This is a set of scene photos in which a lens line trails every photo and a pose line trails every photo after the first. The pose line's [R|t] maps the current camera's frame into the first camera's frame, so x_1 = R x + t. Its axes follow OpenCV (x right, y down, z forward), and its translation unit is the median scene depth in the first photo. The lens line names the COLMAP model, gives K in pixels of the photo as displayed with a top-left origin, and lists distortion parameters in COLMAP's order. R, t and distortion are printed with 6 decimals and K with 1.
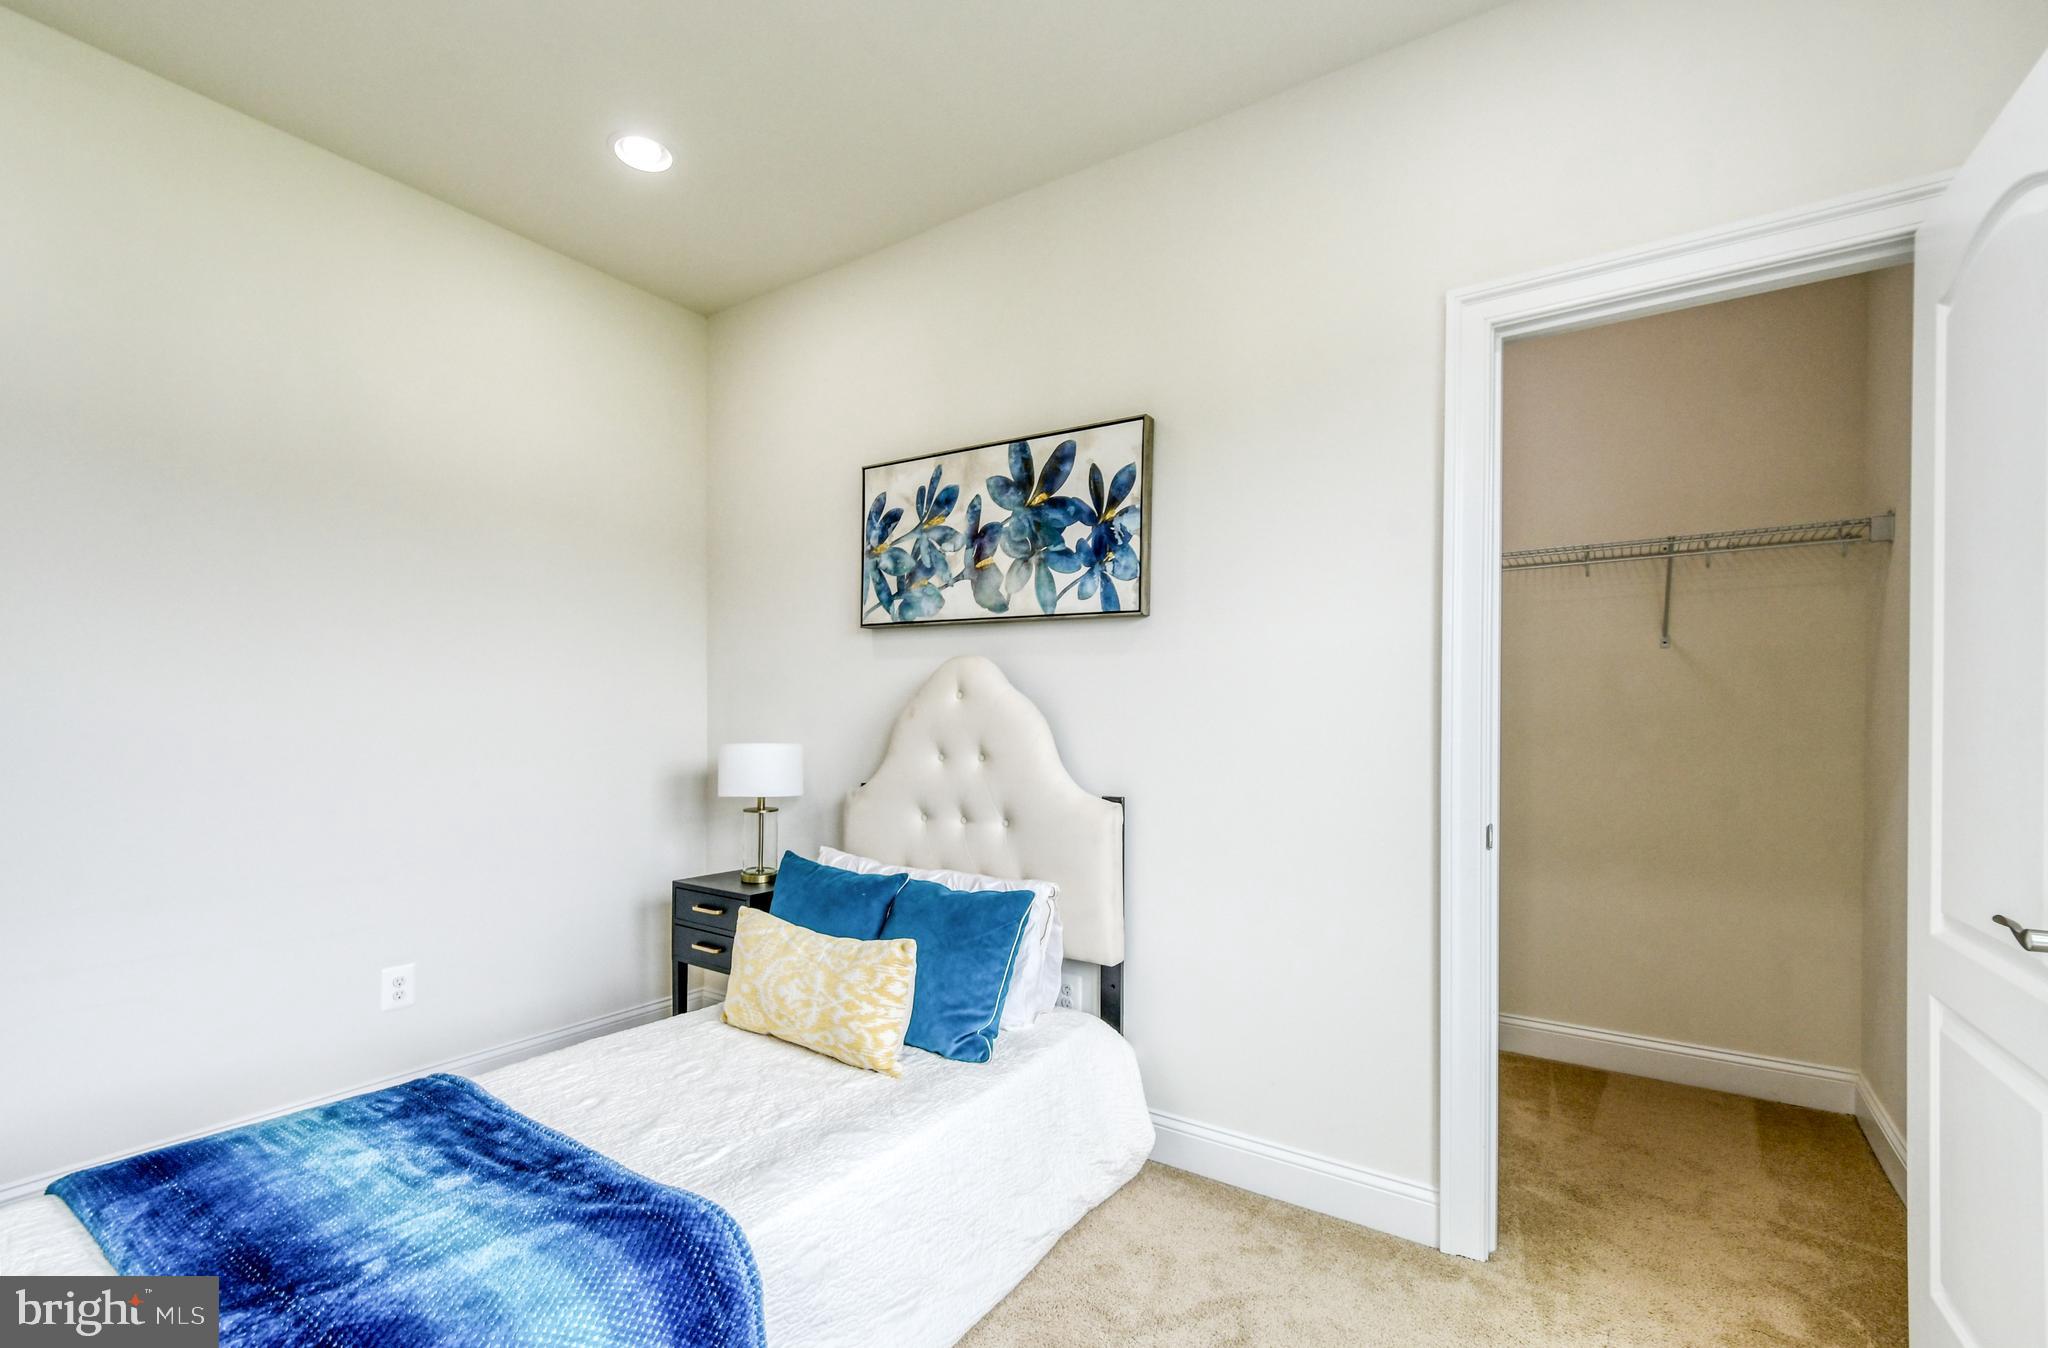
lens RADIAL K [[909.3, 0, 1044.1], [0, 909.3, 718.8], [0, 0, 1]] dist [0.003092, -0.003578]
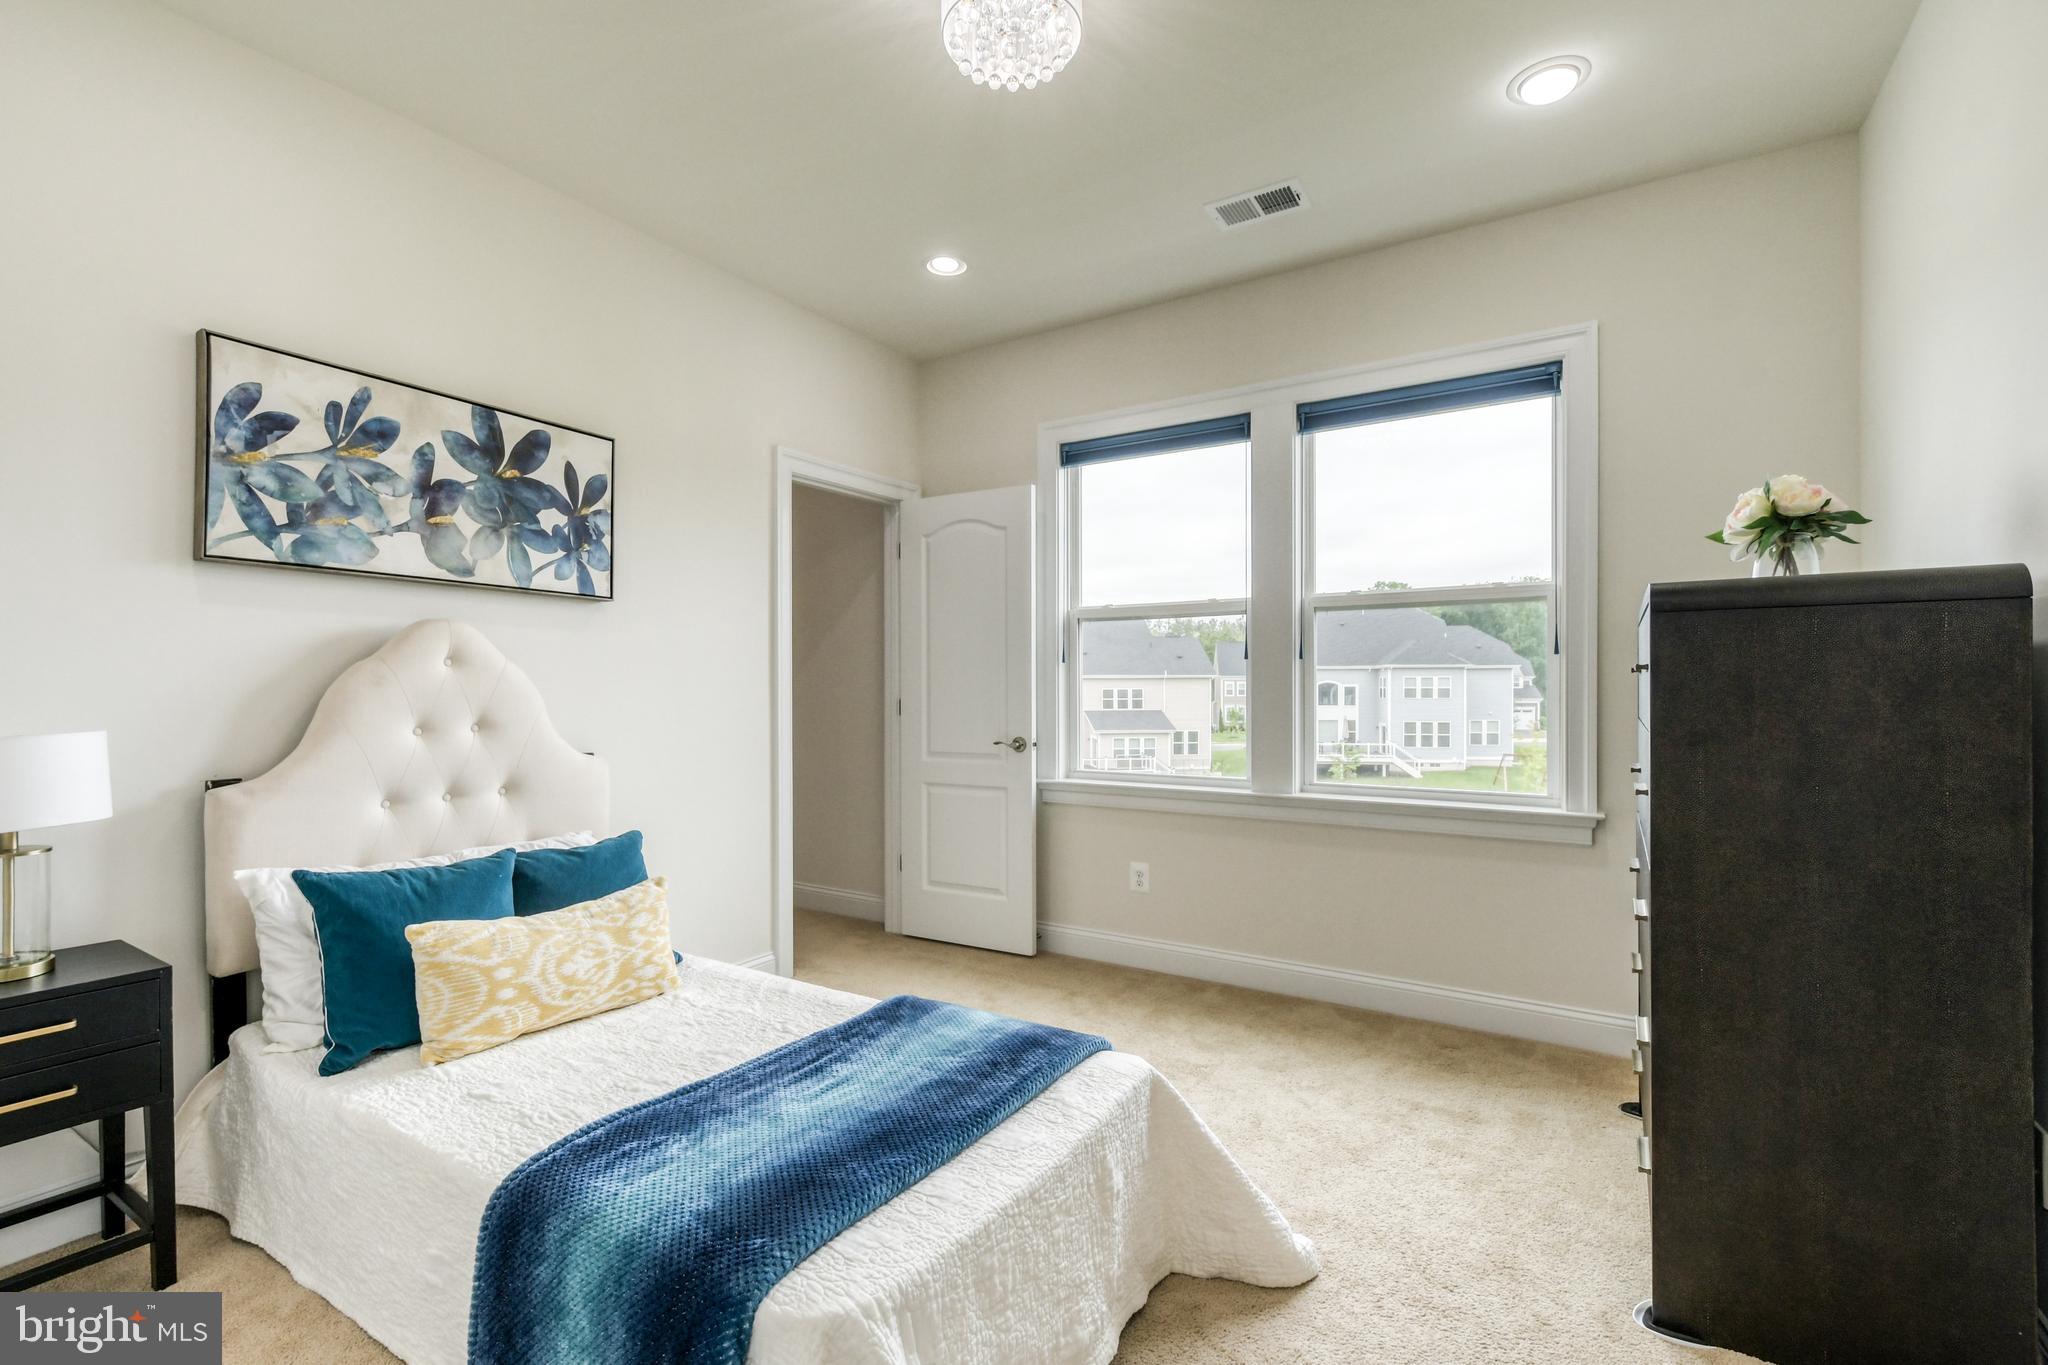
lens RADIAL K [[909.3, 0, 1033.2], [0, 909.3, 684.5], [0, 0, 1]] dist [0.003092, -0.003578]
pose [[-0.038489, -0.000520, 0.999259, -1.051585], [0.008516, 0.999963, 0.000848, 0.000785], [-0.999223, 0.008542, -0.038484, 0.448224]]
